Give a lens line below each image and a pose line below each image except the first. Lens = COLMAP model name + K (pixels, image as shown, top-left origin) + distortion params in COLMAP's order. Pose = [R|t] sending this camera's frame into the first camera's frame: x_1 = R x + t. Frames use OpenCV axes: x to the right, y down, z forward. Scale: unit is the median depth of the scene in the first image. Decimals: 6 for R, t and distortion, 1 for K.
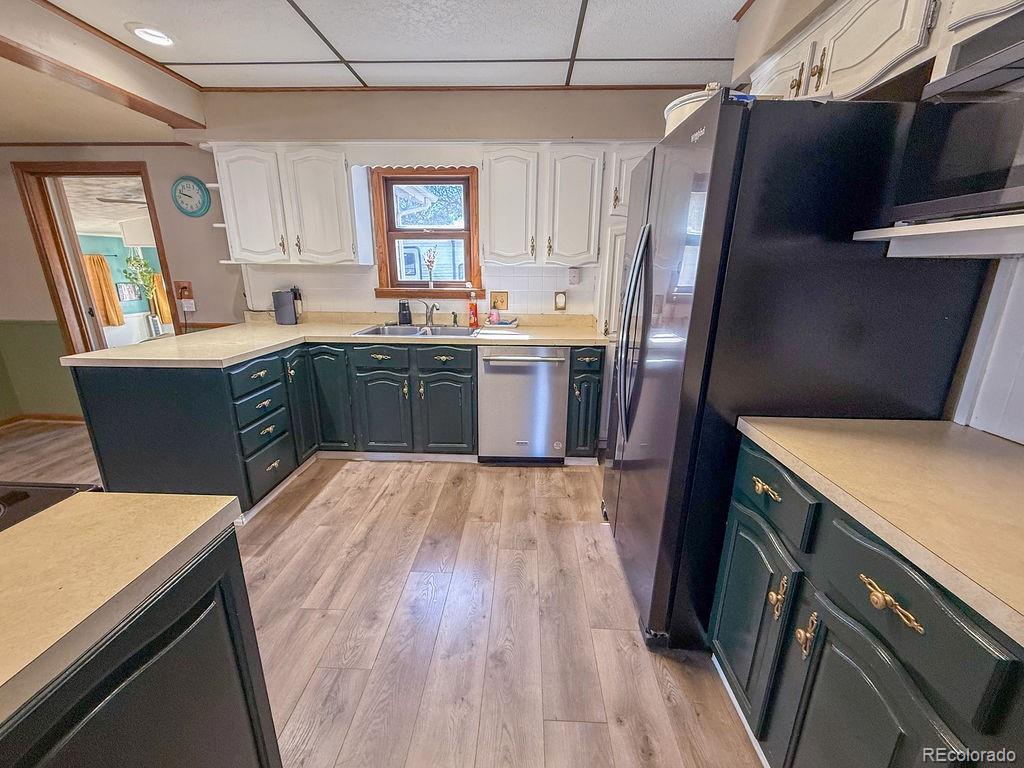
lens RADIAL K [[411.3, 0, 510.5], [0, 411.3, 383.1], [0, 0, 1]] dist [-0.000701, -0.000064]
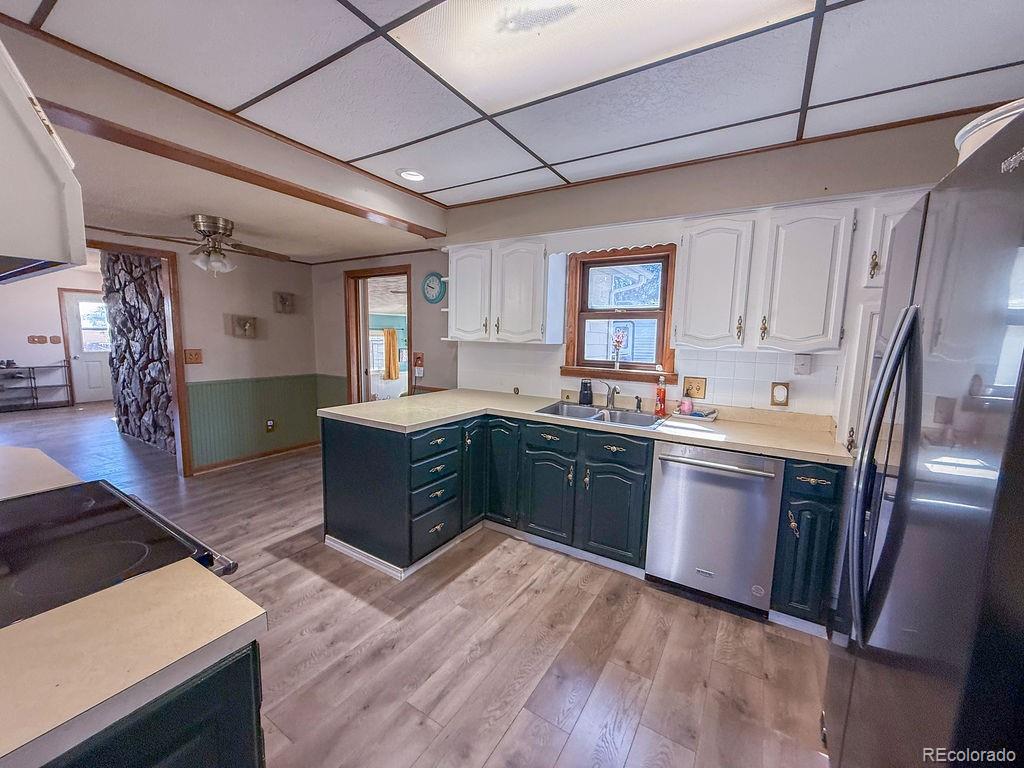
lens RADIAL K [[405.3, 0, 509.7], [0, 405.3, 382.8], [0, 0, 1]] dist [-0.001564, 0.000129]
pose [[0.866770, 0.070699, -0.493672, 0.063018], [-0.150880, 0.980685, -0.124466, -0.055487], [0.475337, 0.182369, 0.860695, 0.107274]]
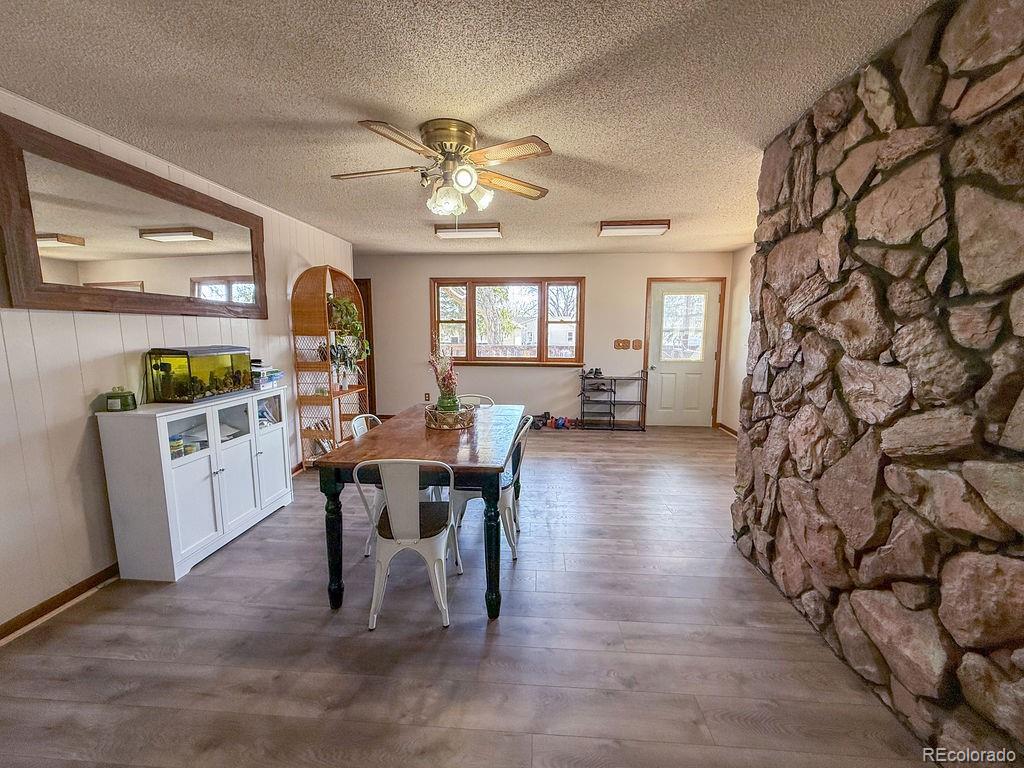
lens RADIAL K [[405.3, 0, 509.7], [0, 405.3, 382.8], [0, 0, 1]] dist [-0.001564, 0.000129]
pose [[-0.040969, 0.124052, -0.991430, -1.680812], [-0.276727, 0.952038, 0.130558, -0.114442], [0.960075, 0.279704, -0.004676, 0.348912]]
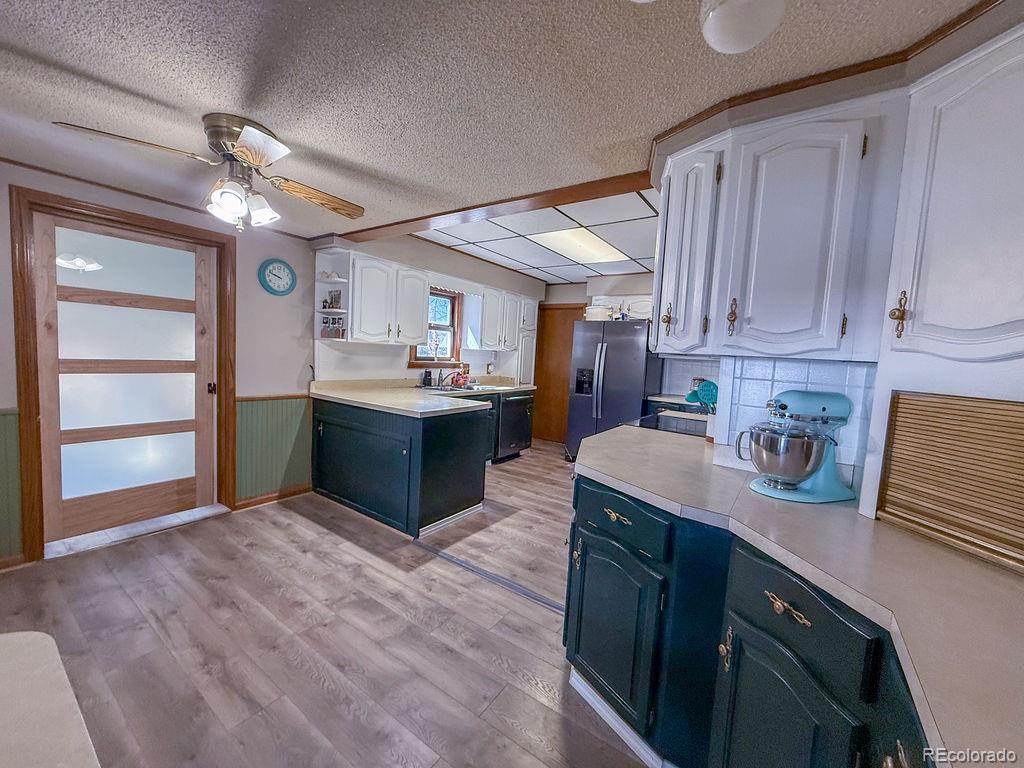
lens RADIAL K [[405.3, 0, 509.7], [0, 405.3, 382.8], [0, 0, 1]] dist [-0.001564, 0.000129]
pose [[0.546447, -0.041760, 0.836452, -1.494397], [0.177468, 0.981849, -0.066919, -0.008582], [-0.818475, 0.185012, 0.543939, -0.014259]]
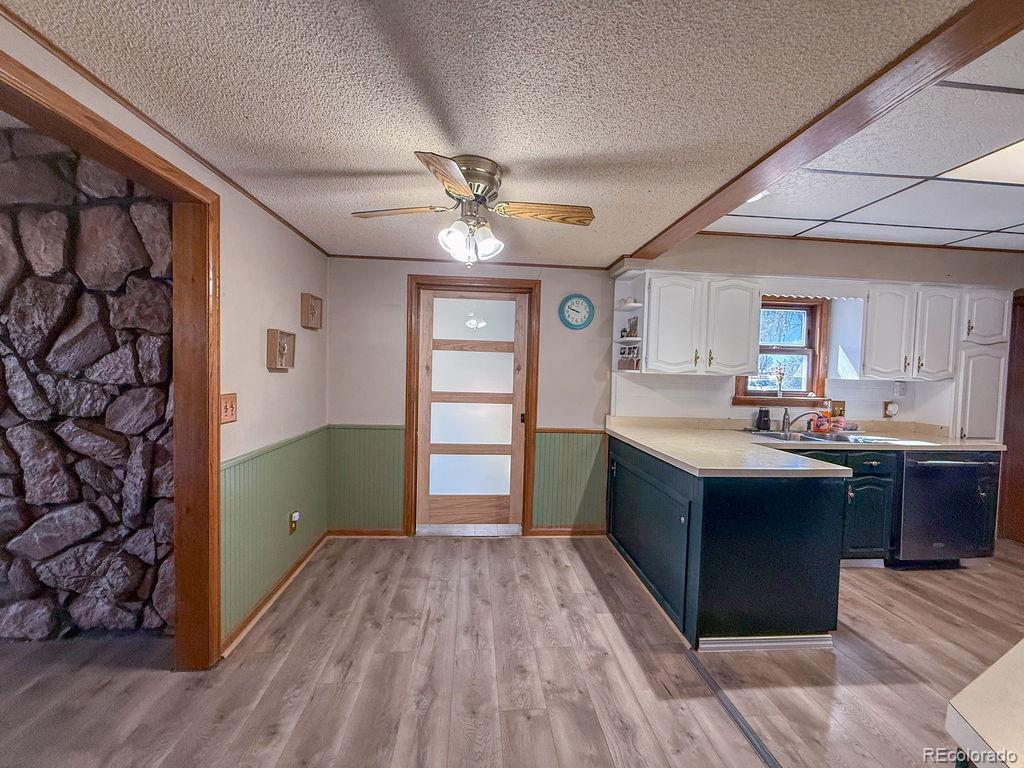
lens RADIAL K [[405.3, 0, 509.7], [0, 405.3, 382.8], [0, 0, 1]] dist [-0.001564, 0.000129]
pose [[0.992817, 0.015523, 0.118635, -1.199243], [0.013041, 0.971600, -0.236270, -0.026254], [-0.118933, 0.236120, 0.964418, 0.044244]]
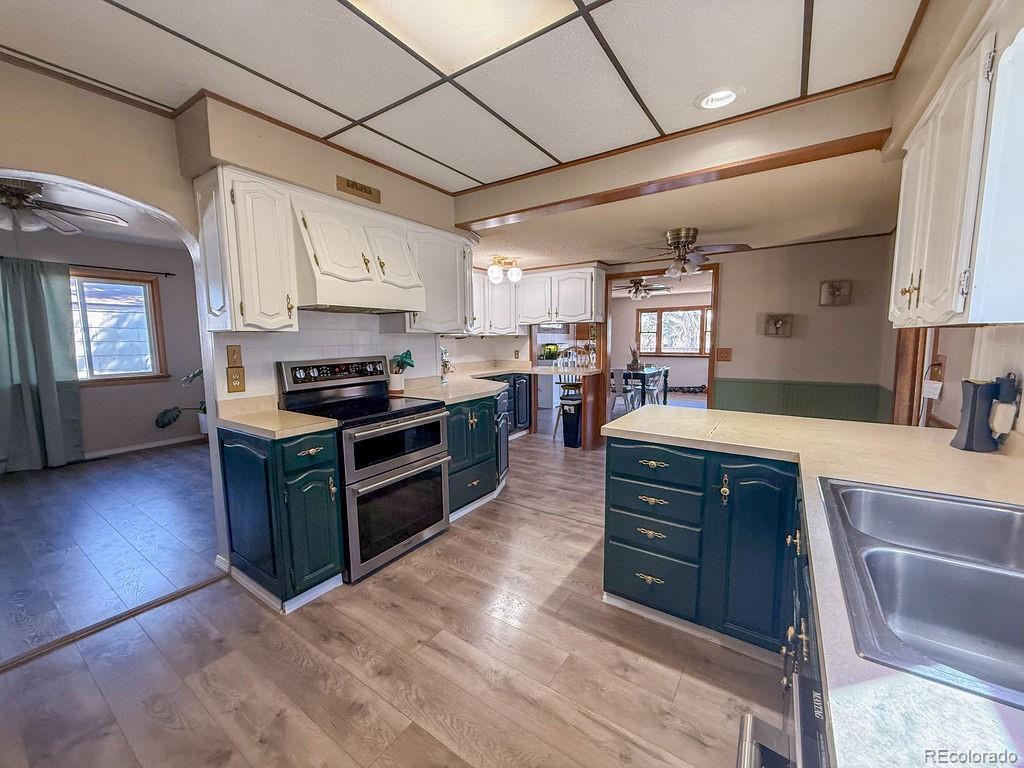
lens RADIAL K [[405.3, 0, 509.7], [0, 405.3, 382.8], [0, 0, 1]] dist [-0.001564, 0.000129]
pose [[-0.530894, 0.090069, -0.842638, 0.162683], [-0.223950, 0.944075, 0.242009, -0.244364], [0.817311, 0.317190, -0.481033, 0.890328]]
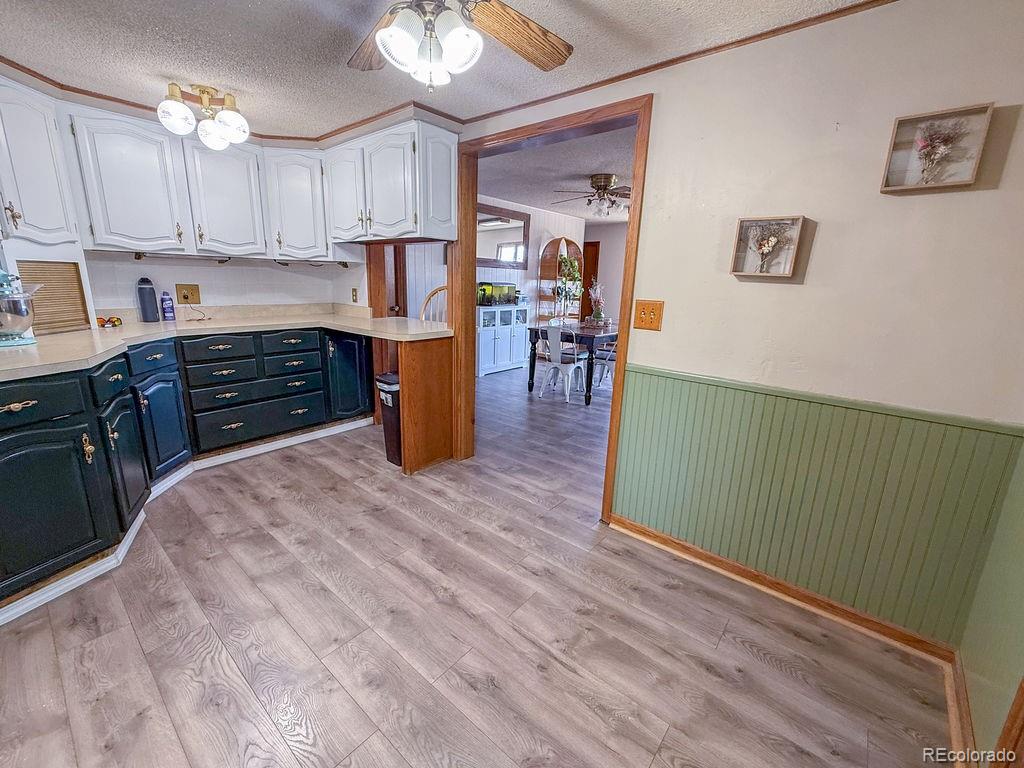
lens RADIAL K [[424.6, 0, 512.0], [0, 424.6, 384.0], [0, 0, 1]] dist [-0.001277, -0.000140]
pose [[-0.615133, 0.163844, -0.771211, -0.860323], [-0.248764, 0.887869, 0.387047, -0.275001], [0.748150, 0.429934, -0.505399, 1.028182]]
